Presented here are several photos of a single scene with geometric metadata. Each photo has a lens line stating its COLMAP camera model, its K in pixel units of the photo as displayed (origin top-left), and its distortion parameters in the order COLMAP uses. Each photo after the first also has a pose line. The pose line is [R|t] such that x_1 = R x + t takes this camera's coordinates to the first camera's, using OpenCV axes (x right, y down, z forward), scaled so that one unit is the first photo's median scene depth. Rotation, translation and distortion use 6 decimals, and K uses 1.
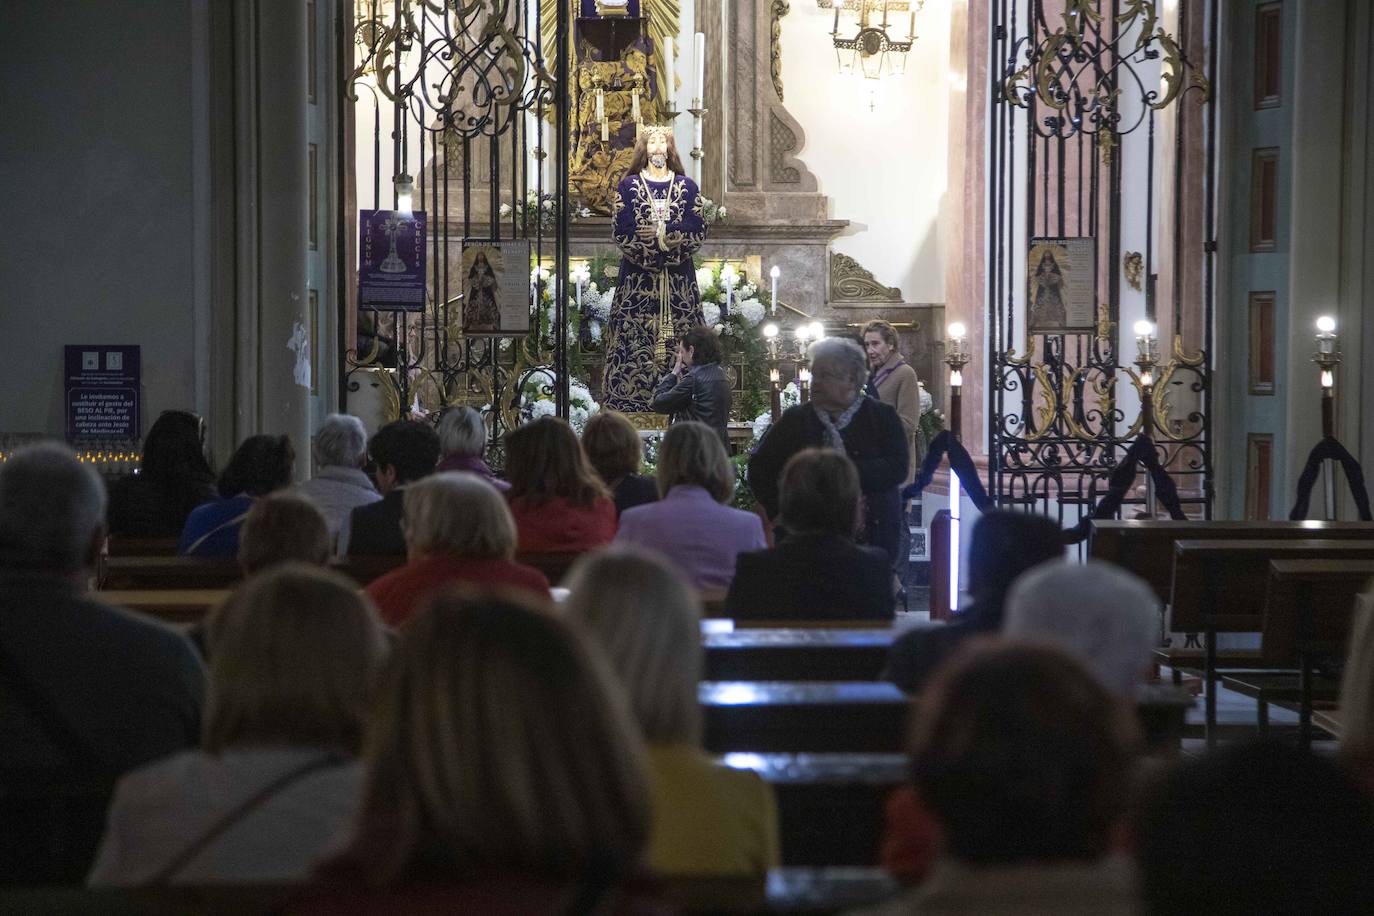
lens RADIAL K [[3895.2, 0, 687.6], [0, 3895.2, 457.8], [0, 0, 1]] dist [0.743107, 0.363400]
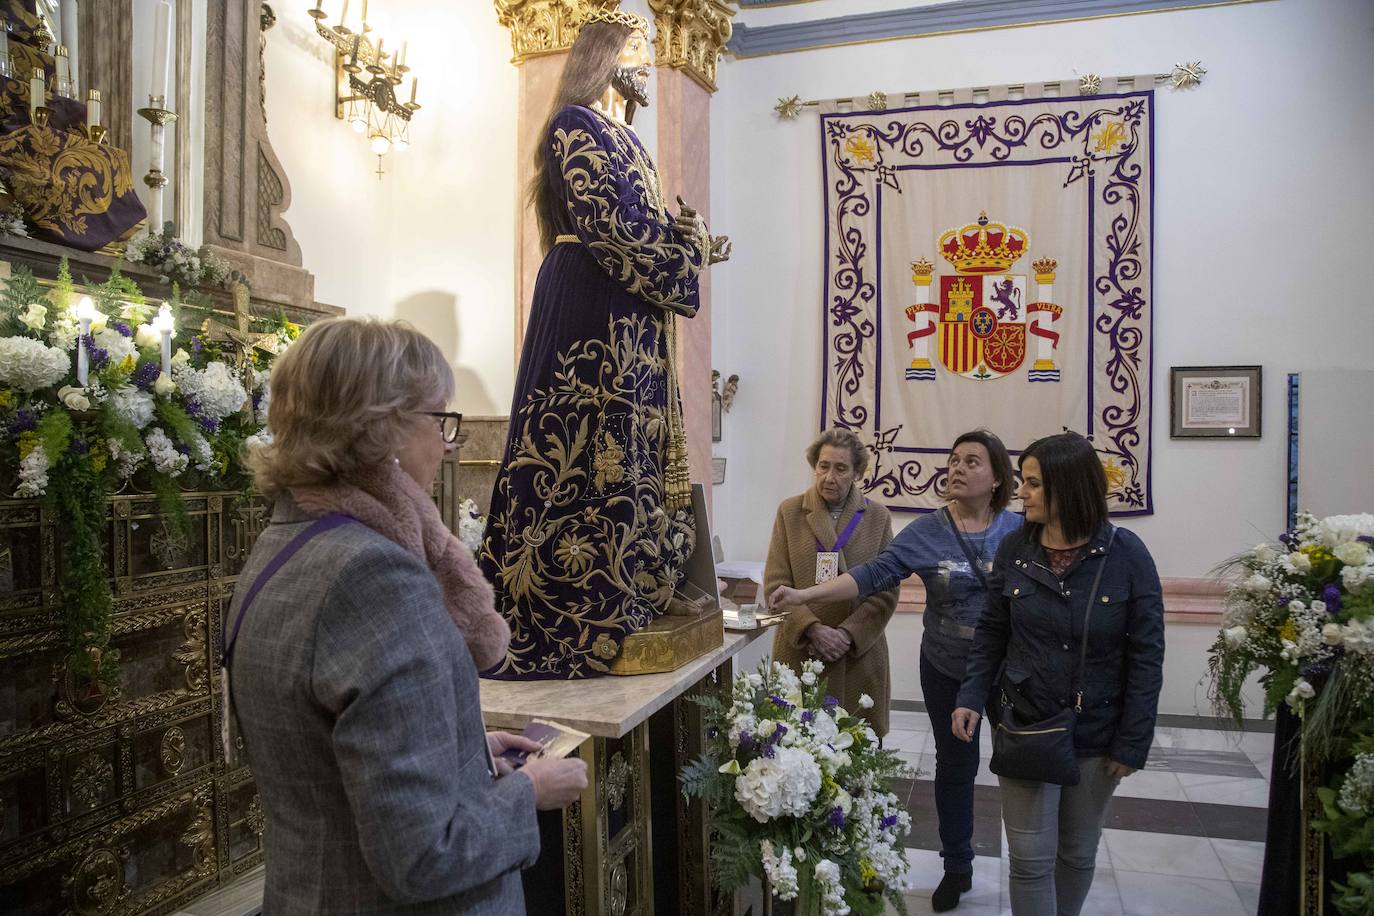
lens RADIAL K [[934.5, 0, 688.6], [0, 934.5, 469.9], [0, 0, 1]] dist [-0.122956, 0.074982]
pose [[0.428956, -0.018293, 0.903140, -0.106220], [0.030576, 0.999516, 0.005722, -0.029822], [-0.902808, 0.025160, 0.429308, 0.944172]]
